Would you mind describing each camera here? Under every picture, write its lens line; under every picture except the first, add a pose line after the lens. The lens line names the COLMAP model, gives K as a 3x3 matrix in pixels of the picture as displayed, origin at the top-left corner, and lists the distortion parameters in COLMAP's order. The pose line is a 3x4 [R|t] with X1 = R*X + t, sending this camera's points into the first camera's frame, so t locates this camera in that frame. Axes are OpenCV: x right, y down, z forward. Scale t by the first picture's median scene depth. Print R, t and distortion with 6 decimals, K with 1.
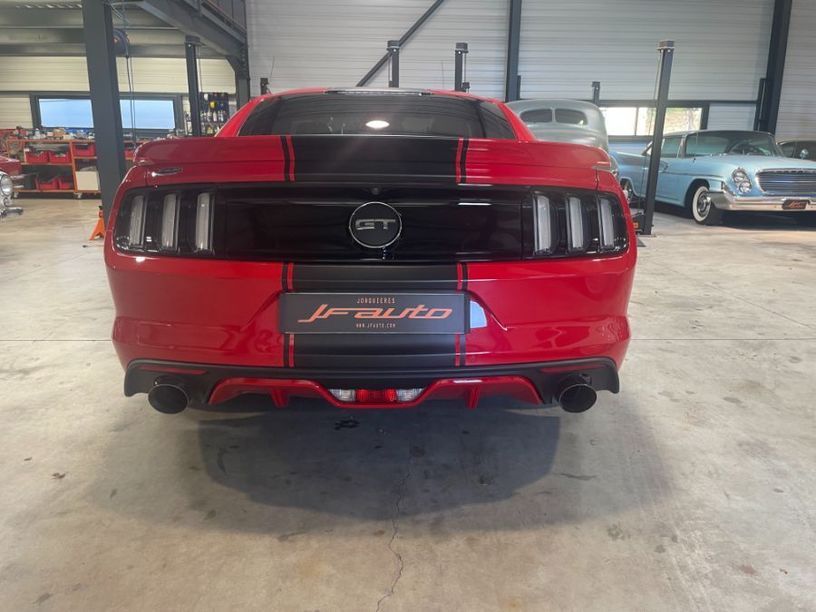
lens RADIAL K [[618.7, 0, 411.2], [0, 618.7, 304.0], [0, 0, 1]] dist [0.098908, -0.134758]
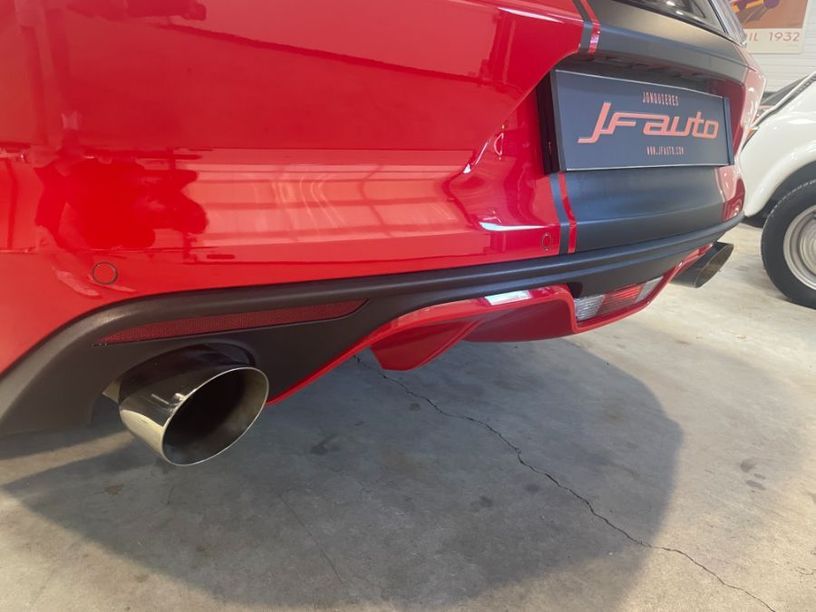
lens RADIAL K [[618.7, 0, 411.2], [0, 618.7, 304.0], [0, 0, 1]] dist [0.098908, -0.134758]
pose [[0.735692, -0.163494, 0.657287, -0.477306], [0.099146, 0.985971, 0.134278, 0.058294], [-0.670020, -0.033620, 0.741581, 0.654235]]
